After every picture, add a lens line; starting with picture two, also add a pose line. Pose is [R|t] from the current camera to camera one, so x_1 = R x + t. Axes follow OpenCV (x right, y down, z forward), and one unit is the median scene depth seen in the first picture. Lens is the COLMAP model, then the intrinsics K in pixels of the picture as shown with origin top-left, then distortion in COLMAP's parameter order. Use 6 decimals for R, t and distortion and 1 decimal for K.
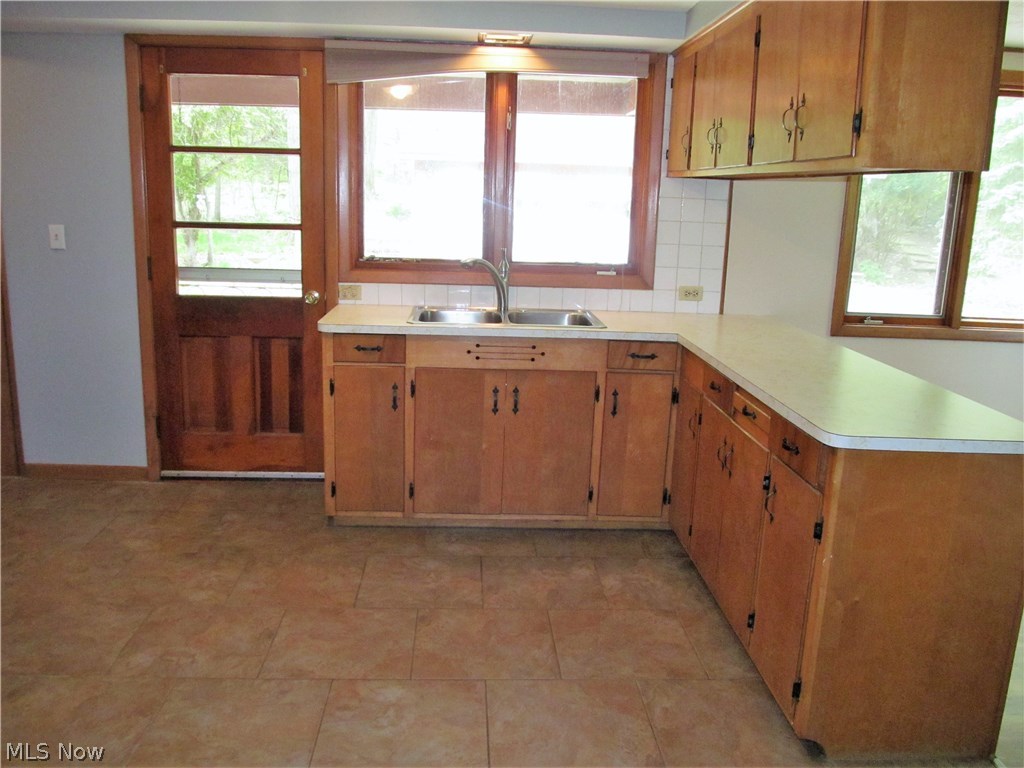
lens RADIAL K [[858.3, 0, 495.7], [0, 858.3, 388.7], [0, 0, 1]] dist [-0.039245, 0.007046]
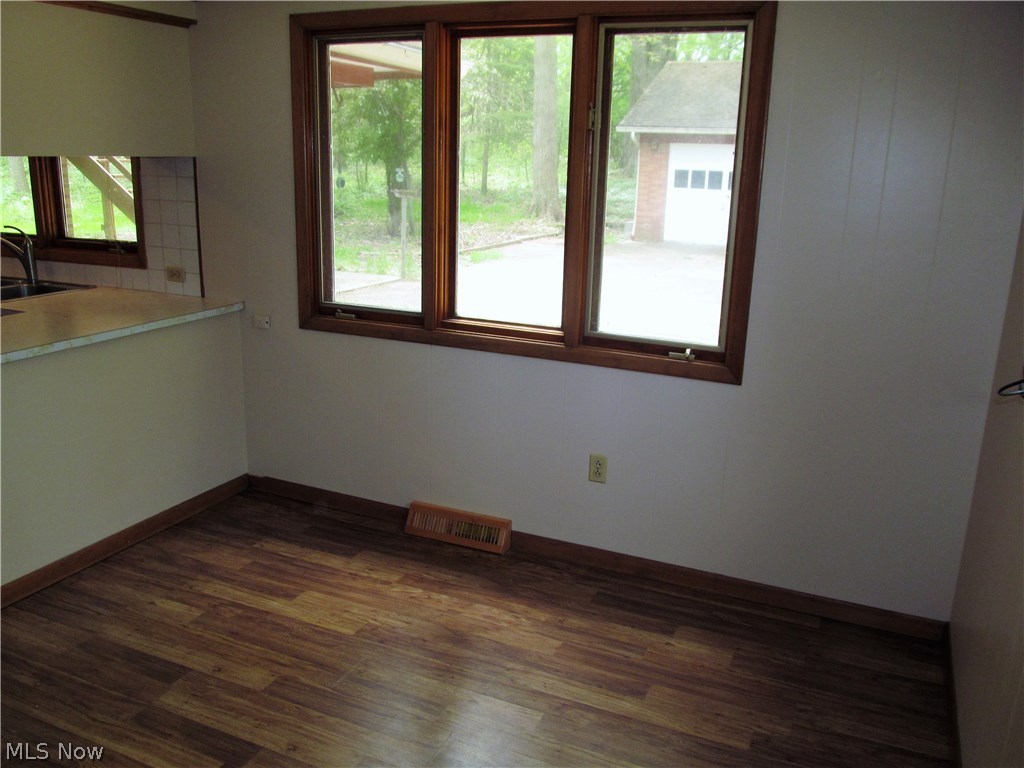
lens RADIAL K [[858.3, 0, 495.7], [0, 858.3, 388.7], [0, 0, 1]] dist [-0.039245, 0.007046]
pose [[0.895627, 0.106740, -0.431808, 0.986352], [-0.093411, 0.994267, 0.052028, -0.065637], [0.434886, -0.006262, 0.900464, 0.278828]]
